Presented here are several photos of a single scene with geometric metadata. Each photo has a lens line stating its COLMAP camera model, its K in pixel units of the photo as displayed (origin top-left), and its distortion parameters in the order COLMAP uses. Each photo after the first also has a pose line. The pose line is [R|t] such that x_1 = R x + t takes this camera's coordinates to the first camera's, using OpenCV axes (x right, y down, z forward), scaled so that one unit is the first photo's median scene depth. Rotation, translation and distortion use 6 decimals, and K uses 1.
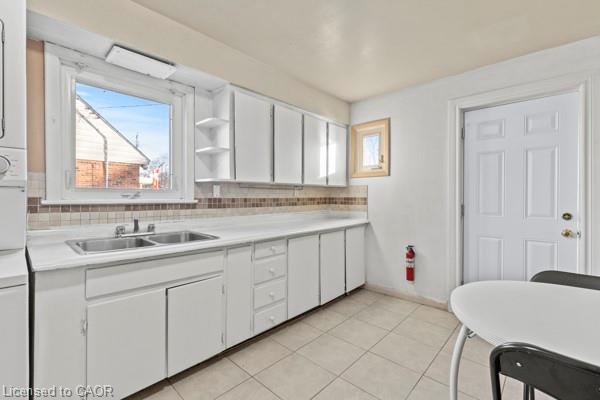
lens RADIAL K [[266.2, 0, 296.7], [0, 266.2, 196.6], [0, 0, 1]] dist [0.000914, 0.000004]
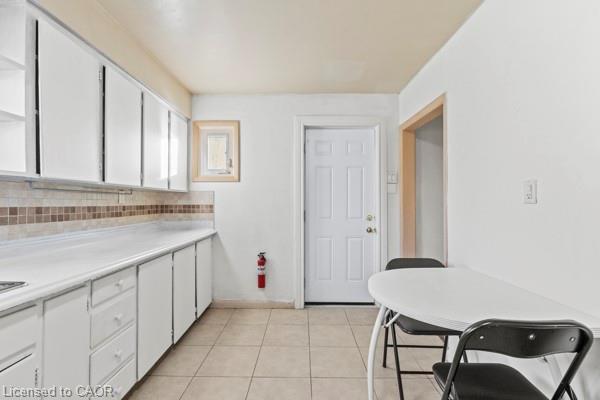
lens RADIAL K [[272.6, 0, 300.4], [0, 272.6, 202.5], [0, 0, 1]] dist [-0.001198, -0.000161]
pose [[0.735121, 0.000921, 0.677935, -0.163684], [0.001135, 0.999996, -0.002589, -0.001588], [-0.677935, 0.002673, 0.735117, 0.152855]]
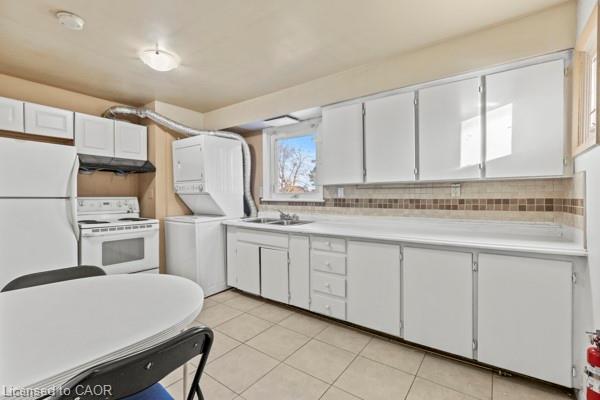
lens RADIAL K [[271.3, 0, 296.6], [0, 271.3, 199.3], [0, 0, 1]] dist [0.000580, -0.000387]
pose [[0.122129, 0.004645, -0.992503, 0.756032], [-0.001137, 0.999989, 0.004540, 0.003424], [0.992514, 0.000574, 0.122133, 0.551938]]
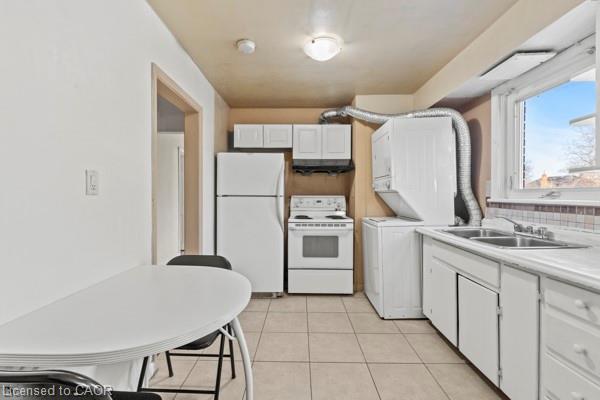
lens RADIAL K [[271.3, 0, 296.6], [0, 271.3, 199.3], [0, 0, 1]] dist [0.000580, -0.000387]
pose [[-0.738001, 0.004681, -0.674783, 0.464213], [-0.005838, 0.999894, 0.013321, 0.001059], [0.674774, 0.013771, -0.737896, 0.759683]]
